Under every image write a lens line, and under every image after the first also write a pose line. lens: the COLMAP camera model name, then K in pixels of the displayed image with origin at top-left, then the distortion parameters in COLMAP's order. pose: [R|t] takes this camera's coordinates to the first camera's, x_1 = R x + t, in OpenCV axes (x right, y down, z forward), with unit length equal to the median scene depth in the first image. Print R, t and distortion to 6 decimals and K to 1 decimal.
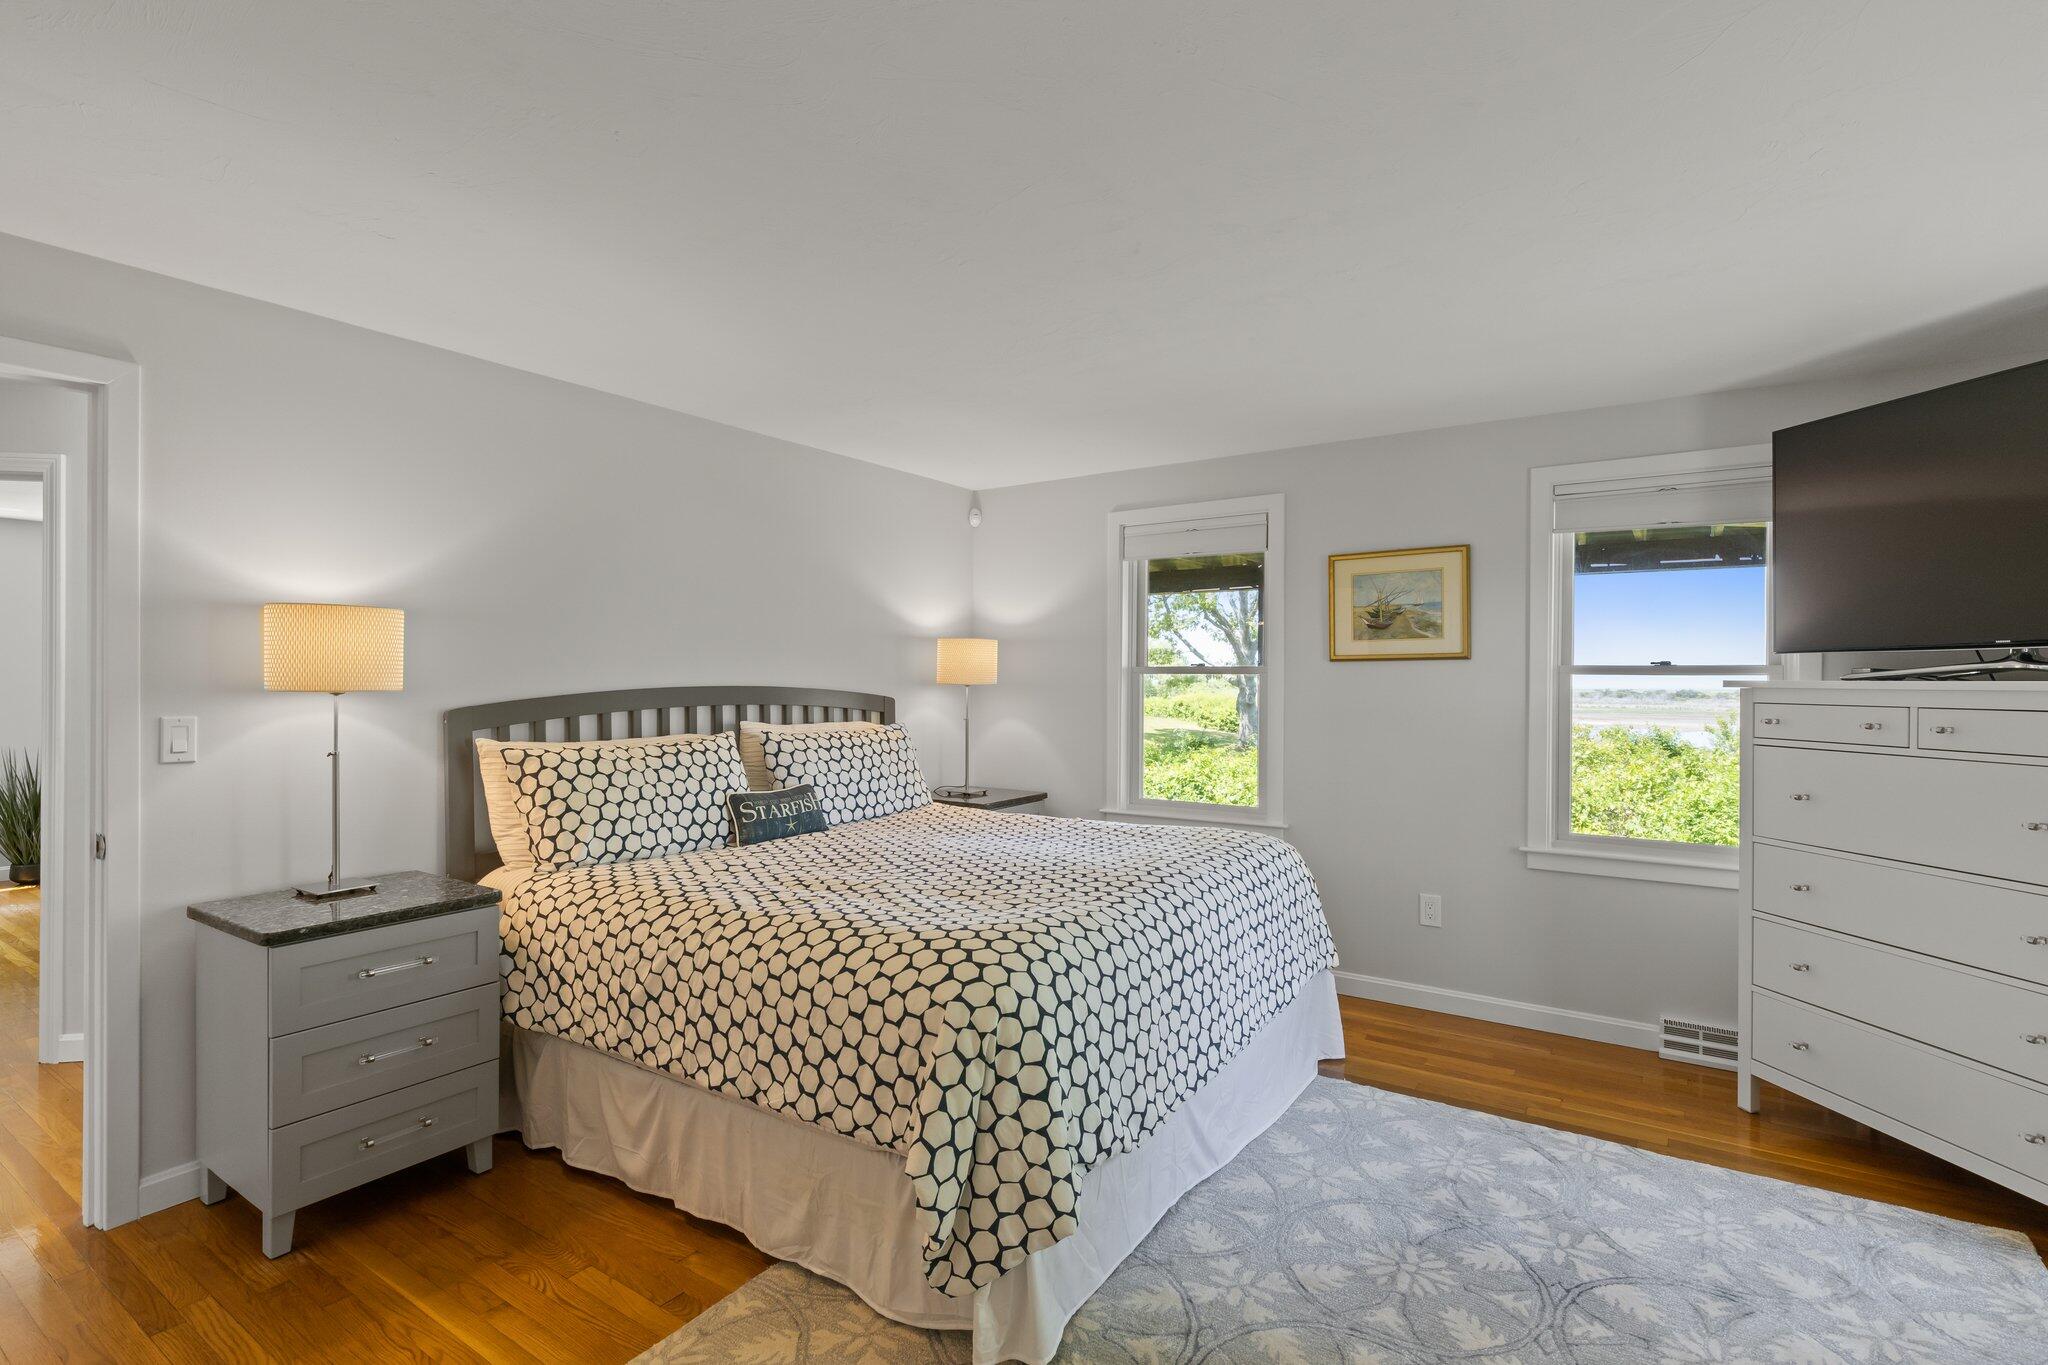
lens RADIAL K [[971.4, 0, 1024.0], [0, 971.4, 682.5], [0, 0, 1]] dist [-0.001156, -0.000018]
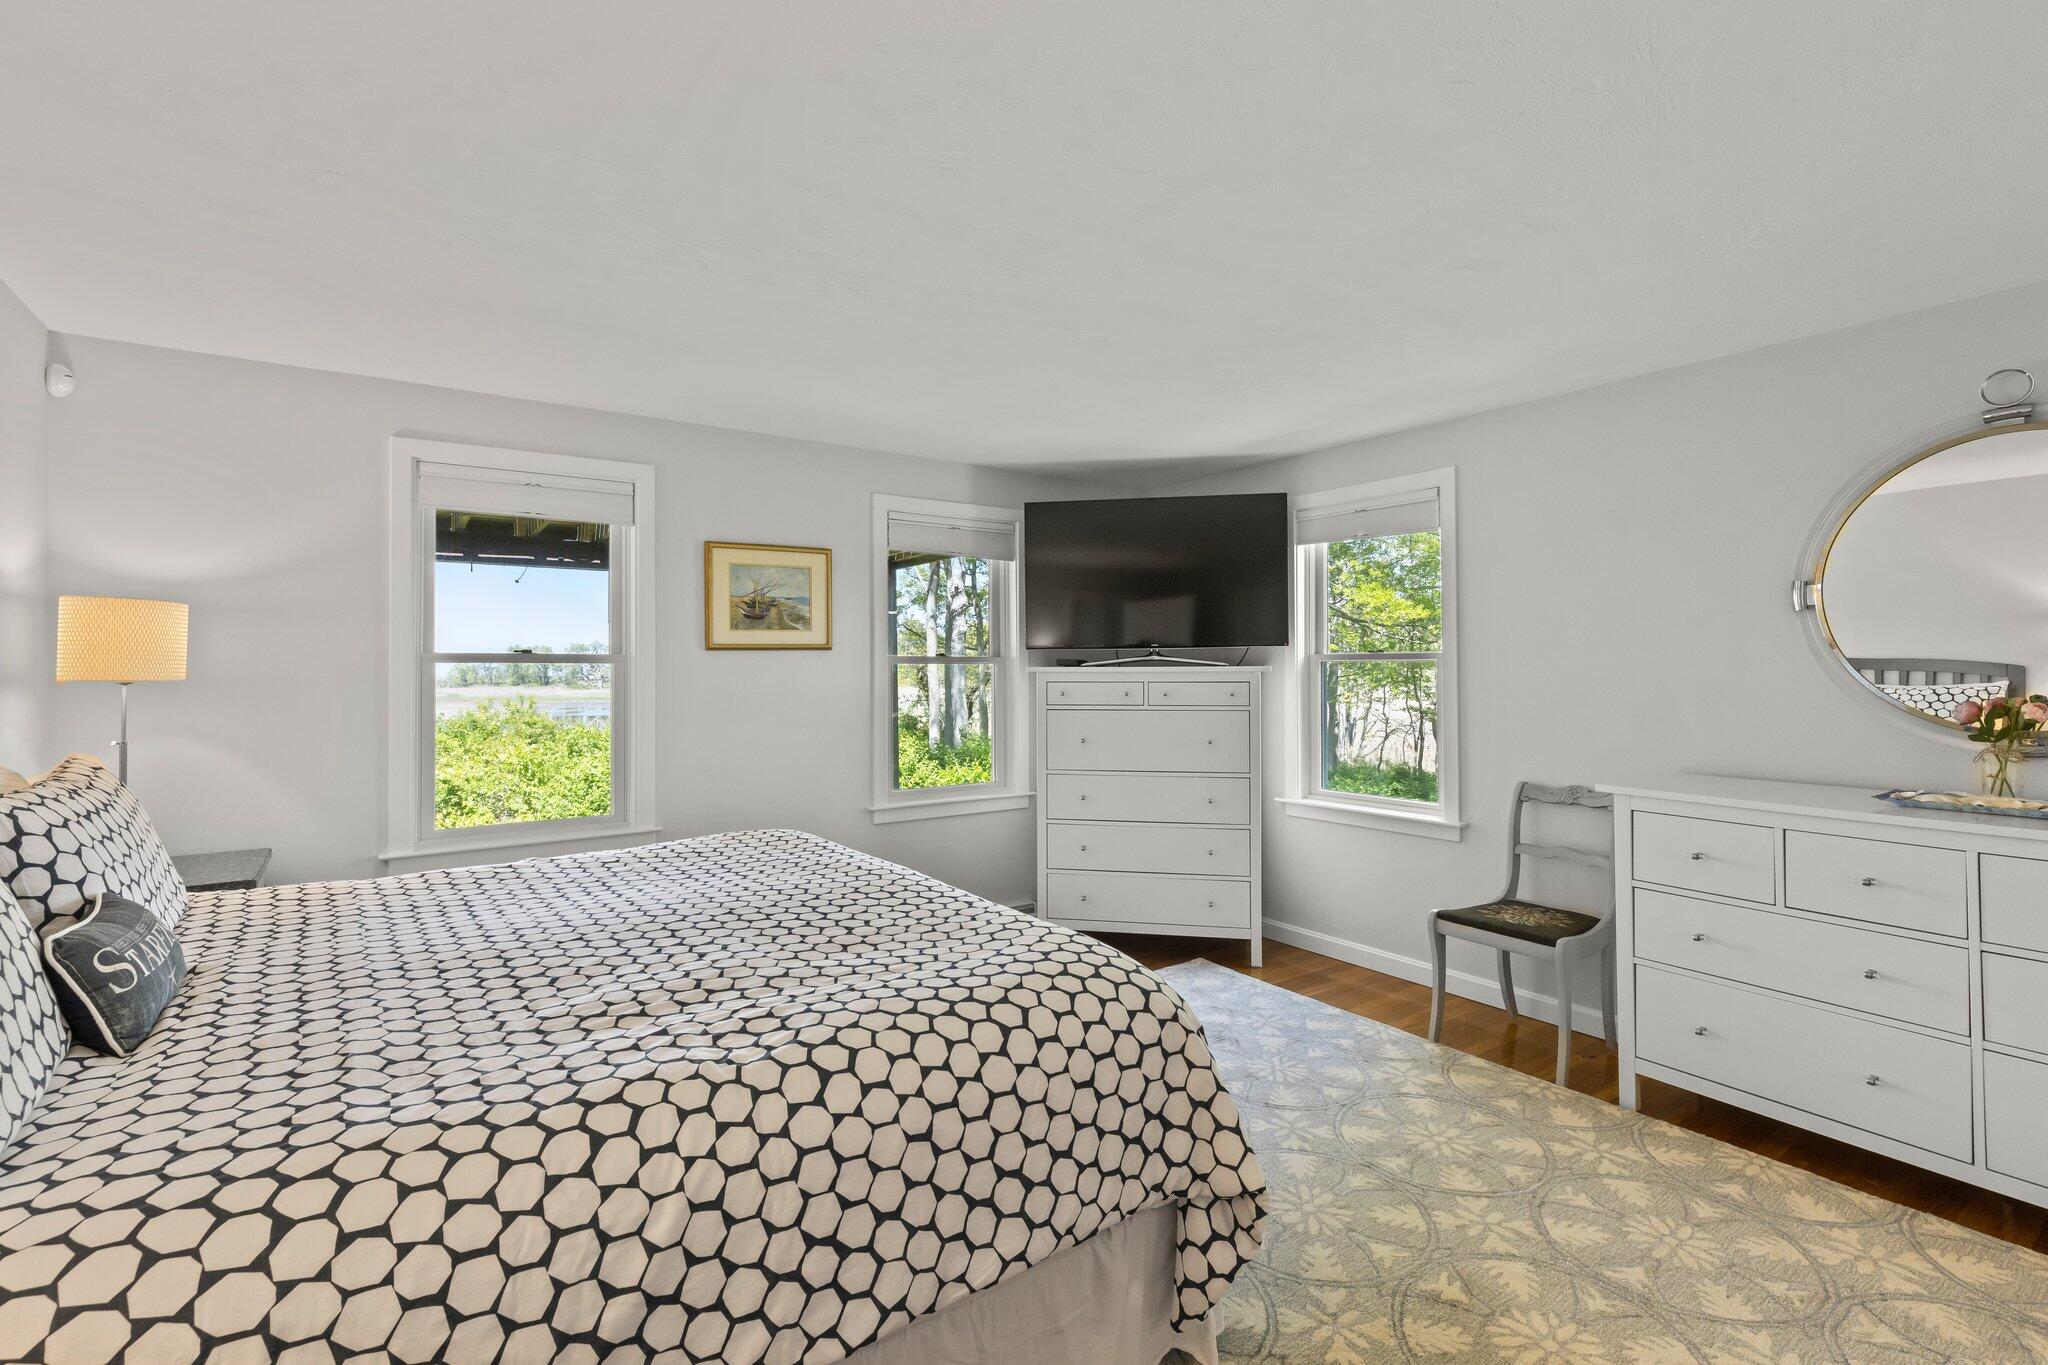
lens RADIAL K [[945.6, 0, 1034.5], [0, 945.6, 641.5], [0, 0, 1]] dist [0.008204, -0.001175]
pose [[0.346688, 0.021371, 0.937737, -0.467838], [0.006871, 0.999656, -0.025323, -0.004395], [-0.937955, 0.015222, 0.346422, 0.377700]]
